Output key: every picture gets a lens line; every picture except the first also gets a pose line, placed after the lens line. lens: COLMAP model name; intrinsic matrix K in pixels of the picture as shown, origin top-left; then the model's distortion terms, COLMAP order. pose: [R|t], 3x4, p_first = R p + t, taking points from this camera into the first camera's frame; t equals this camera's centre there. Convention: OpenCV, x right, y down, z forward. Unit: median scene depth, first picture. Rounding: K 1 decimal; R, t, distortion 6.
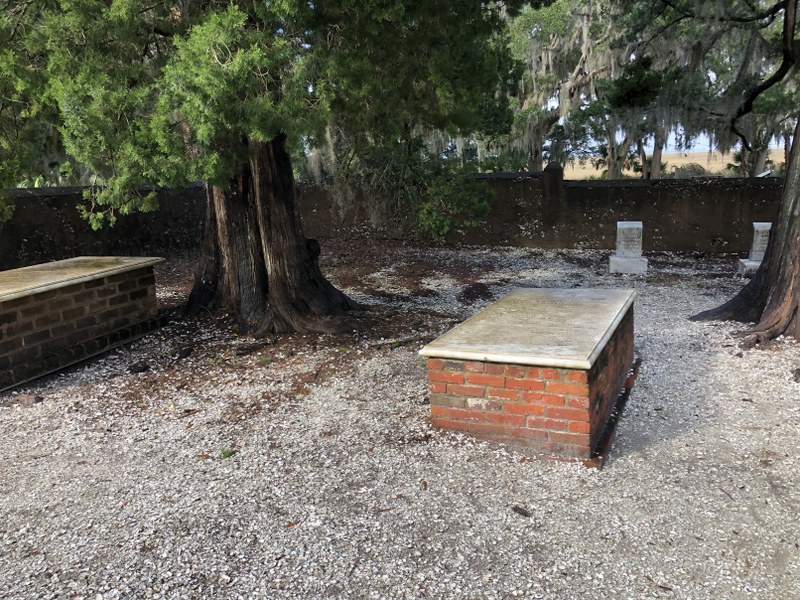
lens RADIAL K [[663.8, 0, 400.7], [0, 663.8, 301.3], [0, 0, 1]] dist [0.027997, 0.002047]
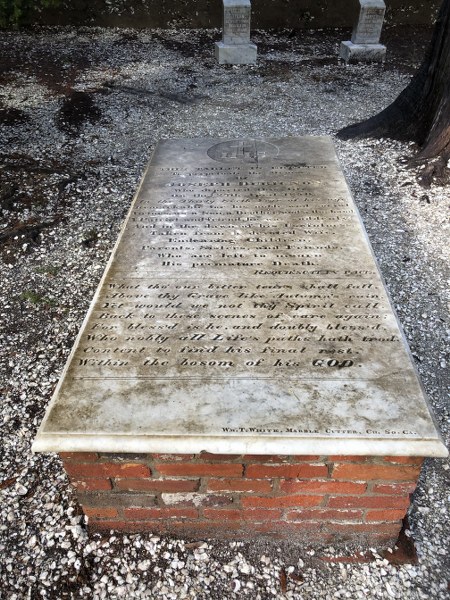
lens RADIAL K [[497.9, 0, 227.7], [0, 497.9, 297.4], [0, 0, 1]] dist [0.027997, 0.002047]
pose [[0.915126, -0.218601, 0.338759, 0.029630], [0.052536, 0.897737, 0.437387, -0.075155], [-0.399730, -0.382467, 0.833027, 0.409341]]
